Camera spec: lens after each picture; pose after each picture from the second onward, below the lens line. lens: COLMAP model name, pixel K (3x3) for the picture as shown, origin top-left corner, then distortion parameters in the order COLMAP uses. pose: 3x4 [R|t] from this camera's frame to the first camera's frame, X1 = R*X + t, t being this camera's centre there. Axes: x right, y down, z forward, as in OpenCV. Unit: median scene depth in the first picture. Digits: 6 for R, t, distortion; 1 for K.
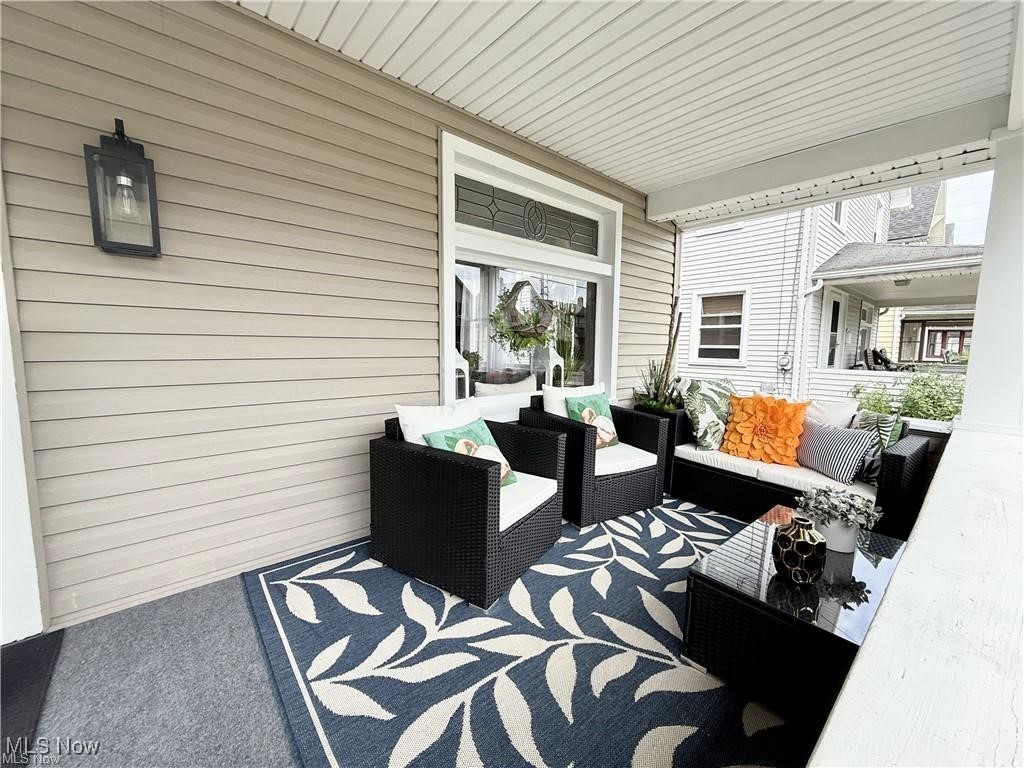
lens RADIAL K [[407.9, 0, 510.4], [0, 407.9, 386.5], [0, 0, 1]] dist [-0.000089, 0.000217]
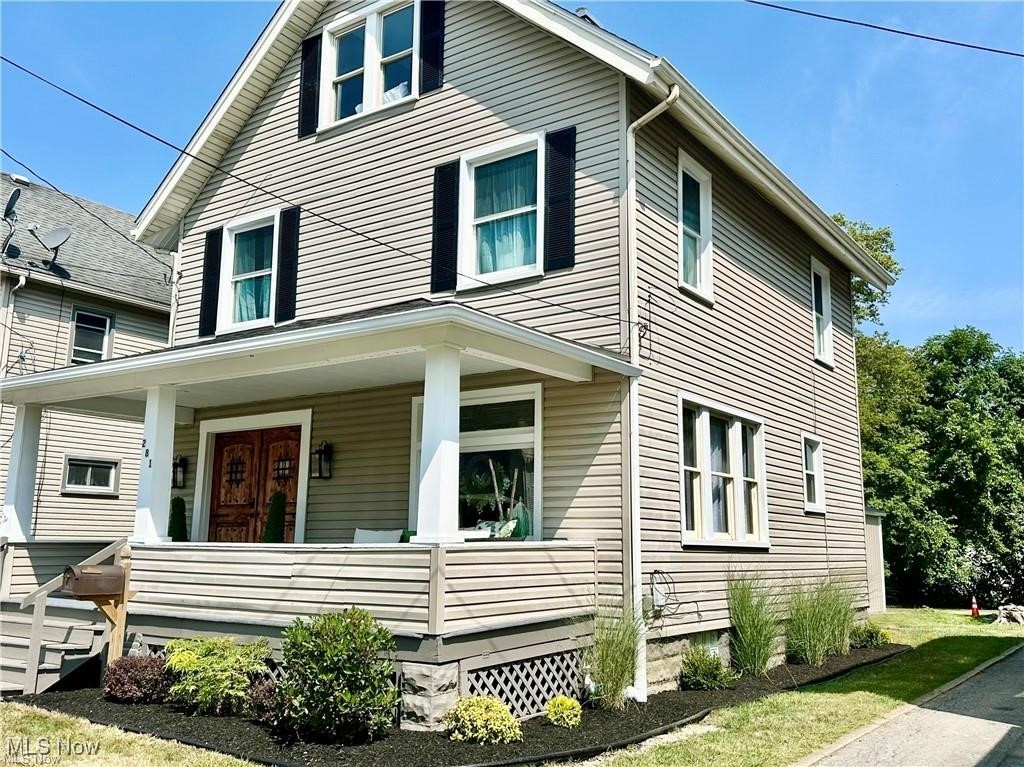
lens RADIAL K [[933.1, 0, 515.4], [0, 933.1, 375.8], [0, 0, 1]] dist [0.012024, 0.000000]
pose [[0.252272, -0.190875, -0.948644, 3.513241], [-0.103672, 0.969378, -0.222616, 0.202604], [0.962087, 0.154508, 0.224758, 0.342195]]
